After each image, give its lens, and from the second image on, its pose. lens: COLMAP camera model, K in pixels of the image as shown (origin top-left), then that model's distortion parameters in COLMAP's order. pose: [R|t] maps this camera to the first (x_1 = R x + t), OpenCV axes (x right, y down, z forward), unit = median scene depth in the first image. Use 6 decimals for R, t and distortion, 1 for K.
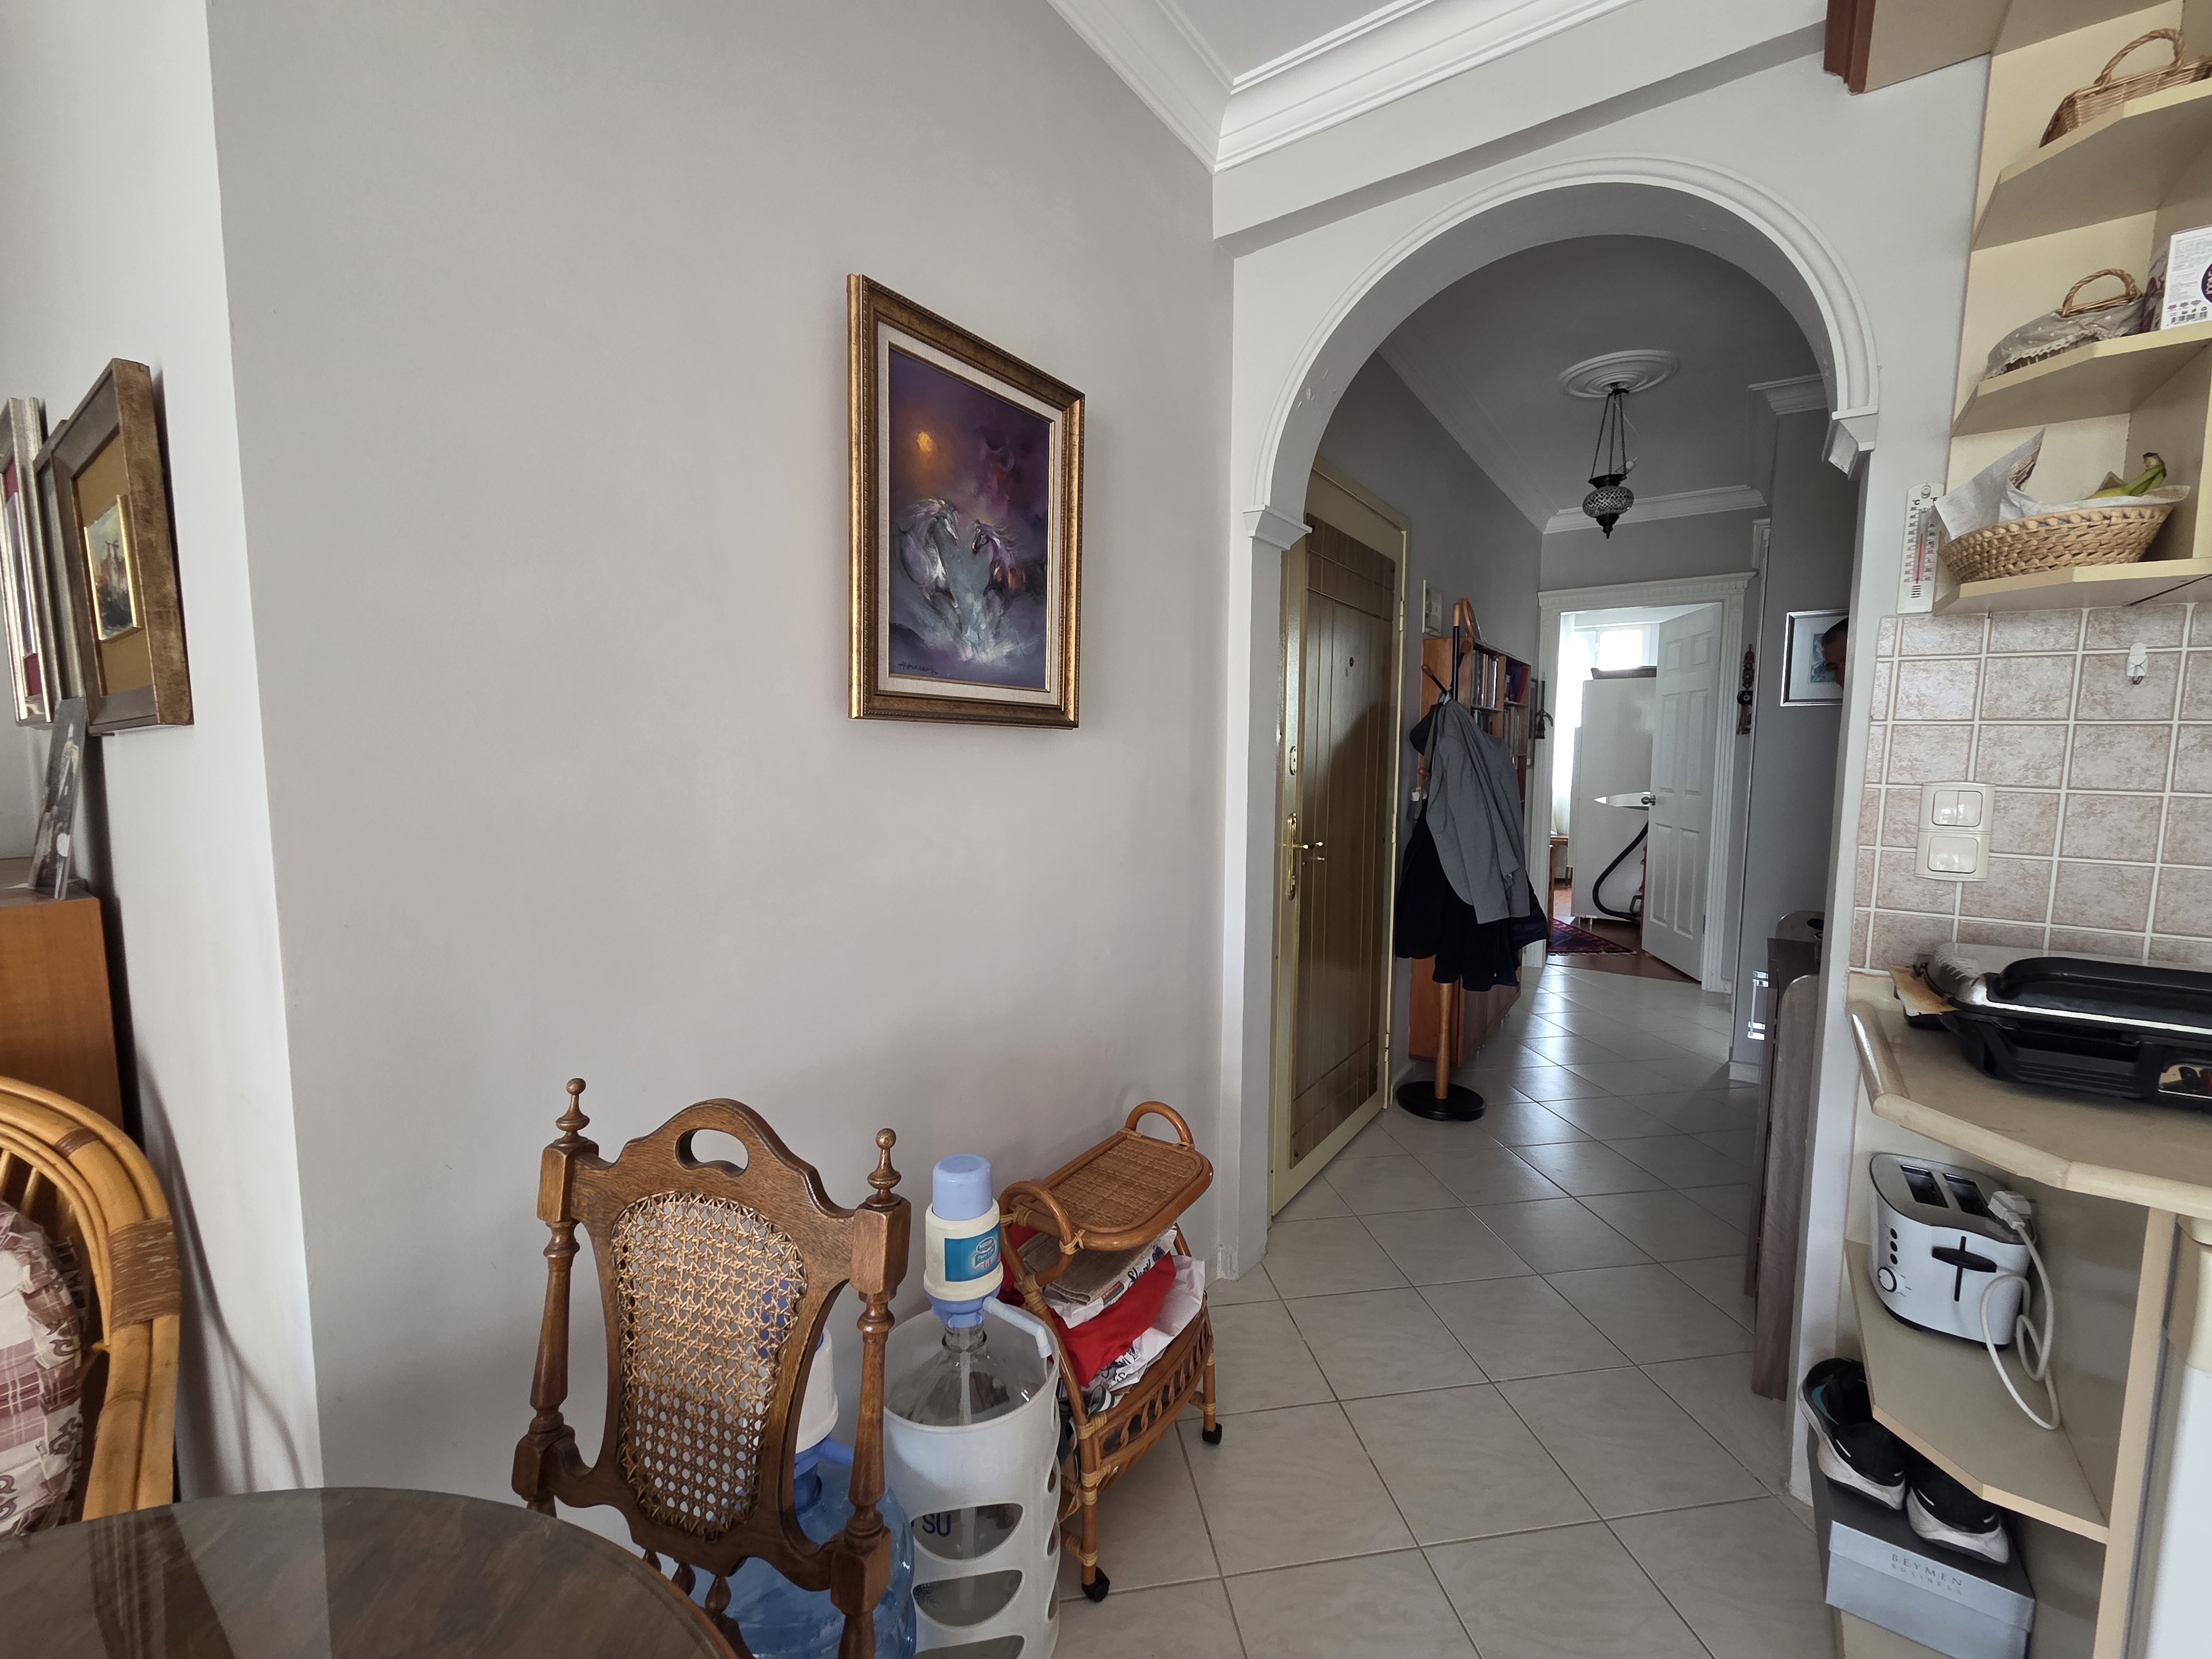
lens RADIAL K [[900.5, 0, 1085.4], [0, 900.5, 824.5], [0, 0, 1]] dist [0.002321, 0.000666]
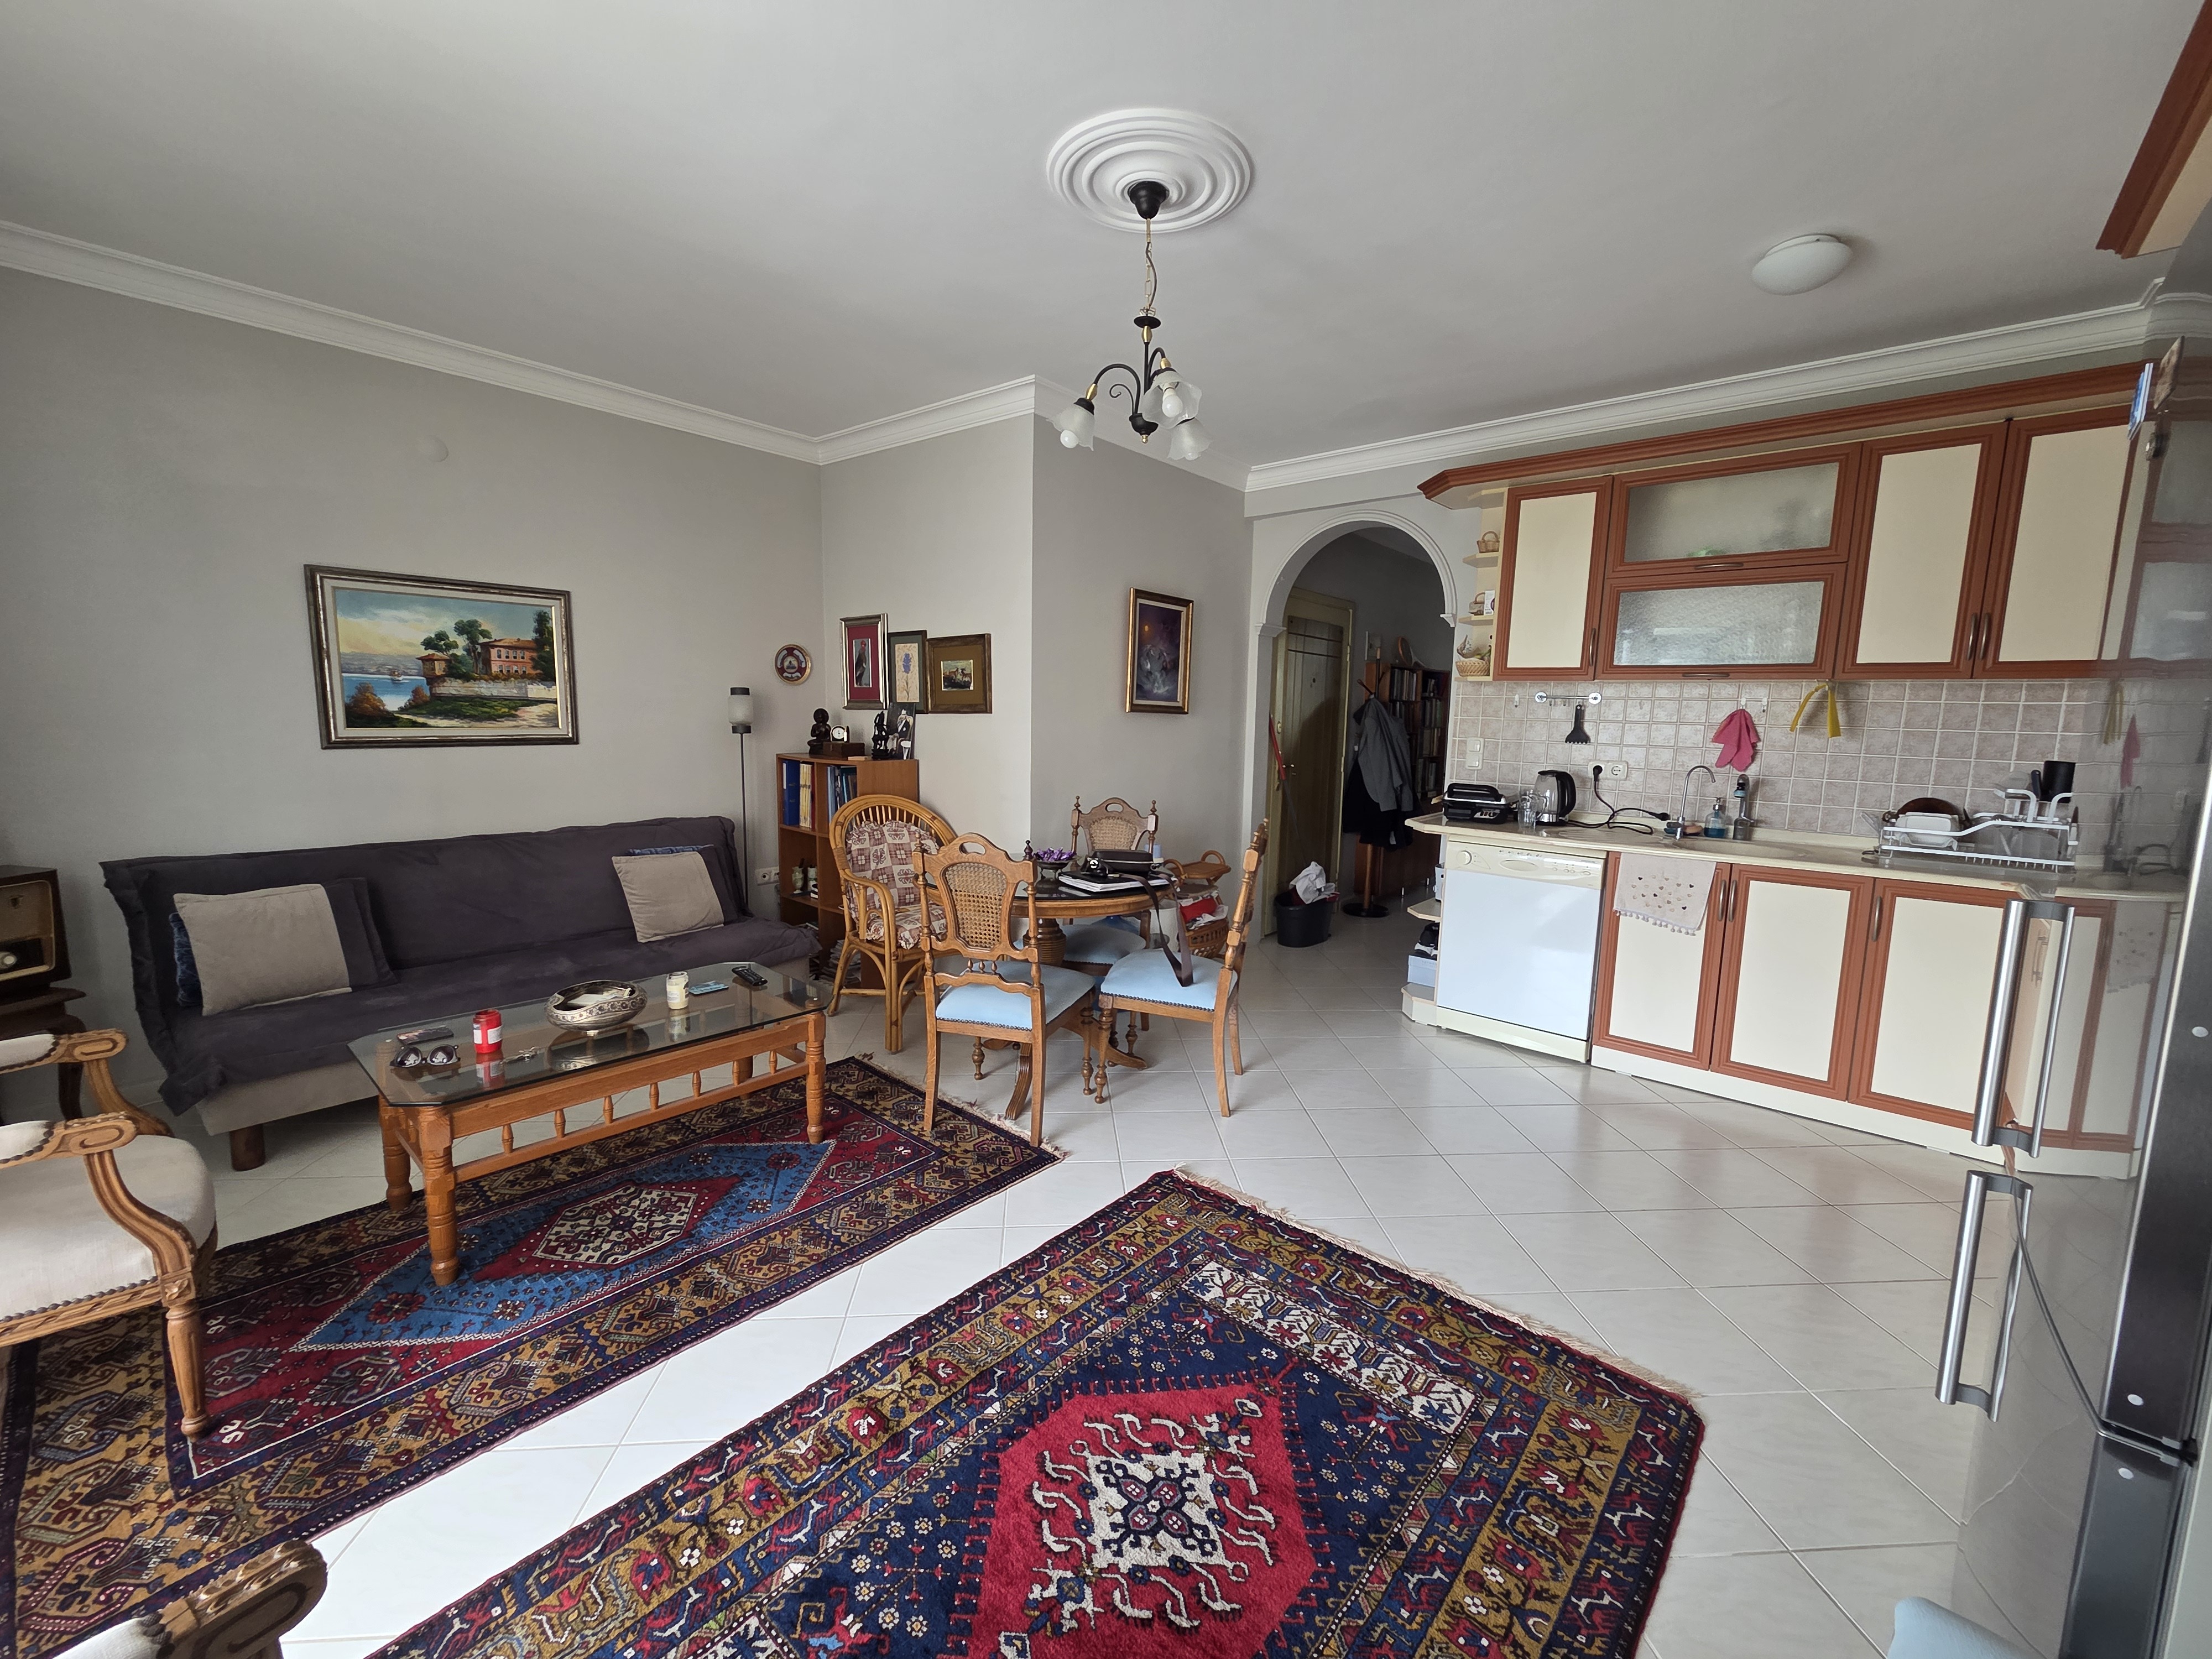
lens RADIAL K [[859.0, 0, 1115.1], [0, 859.0, 817.2], [0, 0, 1]] dist [-0.002576, -0.000388]
pose [[0.998453, 0.023651, -0.050318, -0.103929], [-0.021920, 0.999158, 0.034673, 0.144980], [0.051096, -0.033516, 0.998131, -1.932340]]
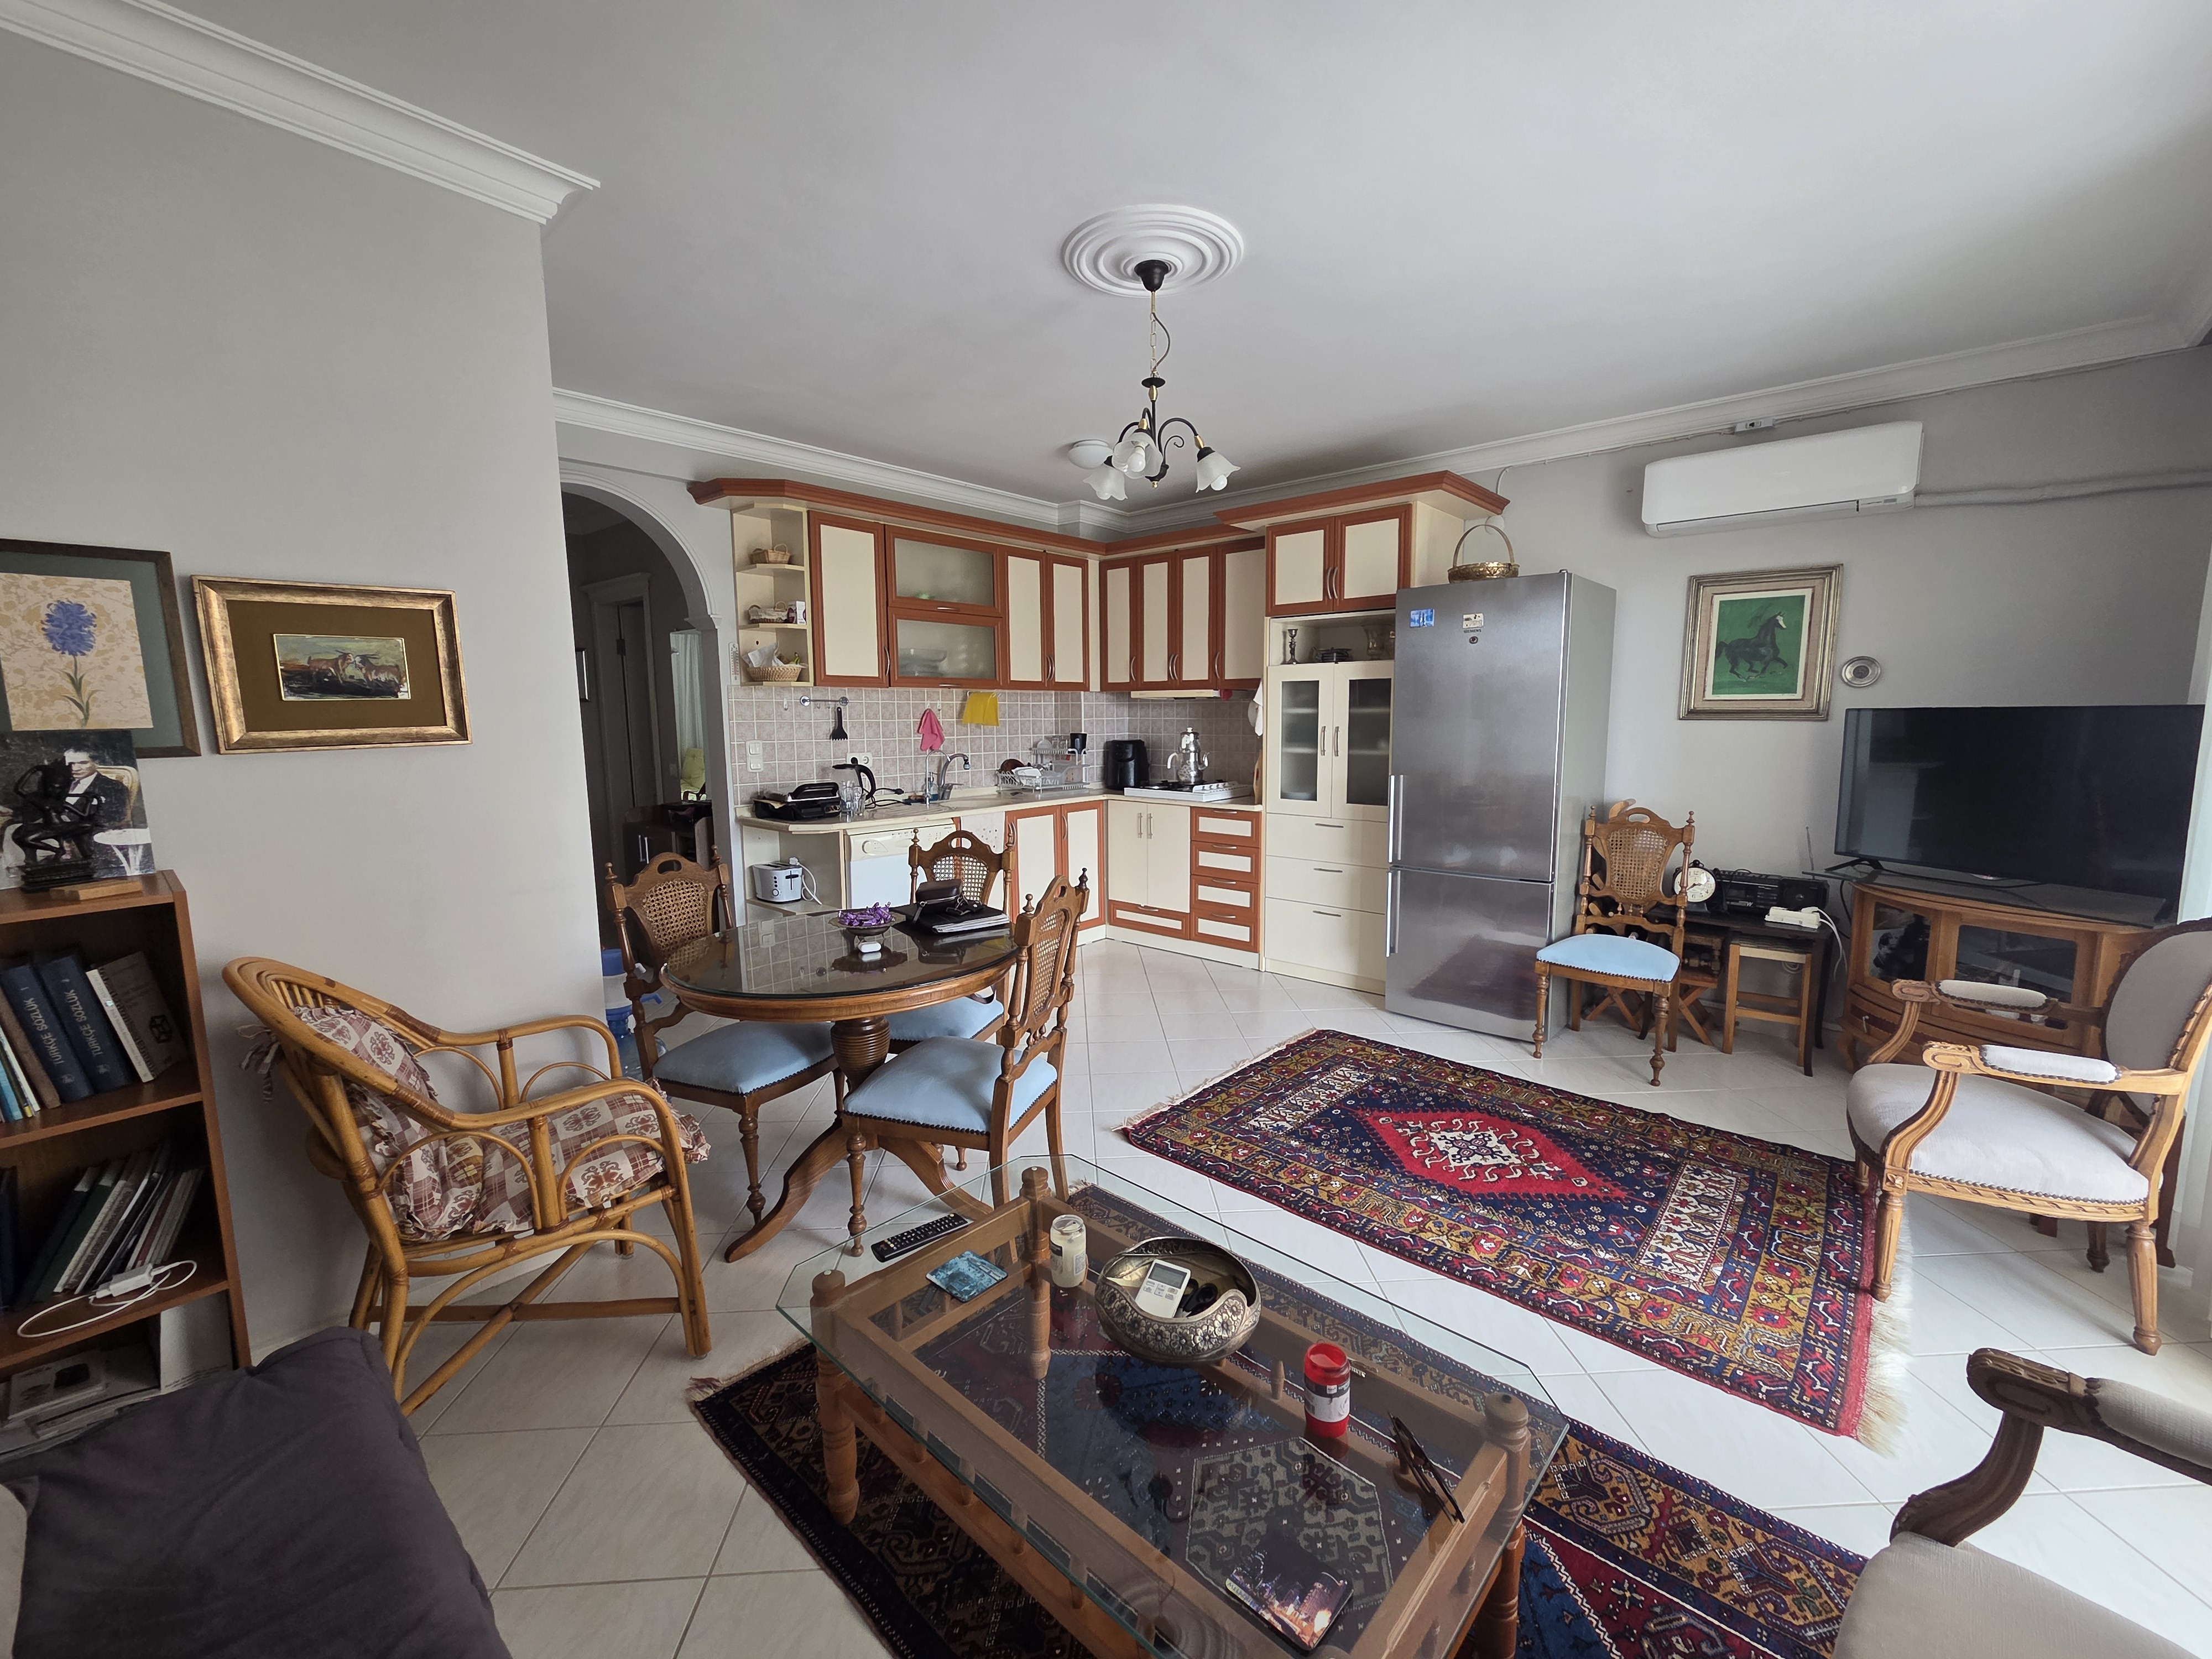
lens RADIAL K [[900.5, 0, 1085.4], [0, 900.5, 824.5], [0, 0, 1]] dist [0.002321, 0.000666]
pose [[0.113959, -0.130413, 0.984889, -1.951537], [0.095533, 0.988191, 0.119796, -0.022643], [-0.988882, 0.080437, 0.125072, -0.487269]]
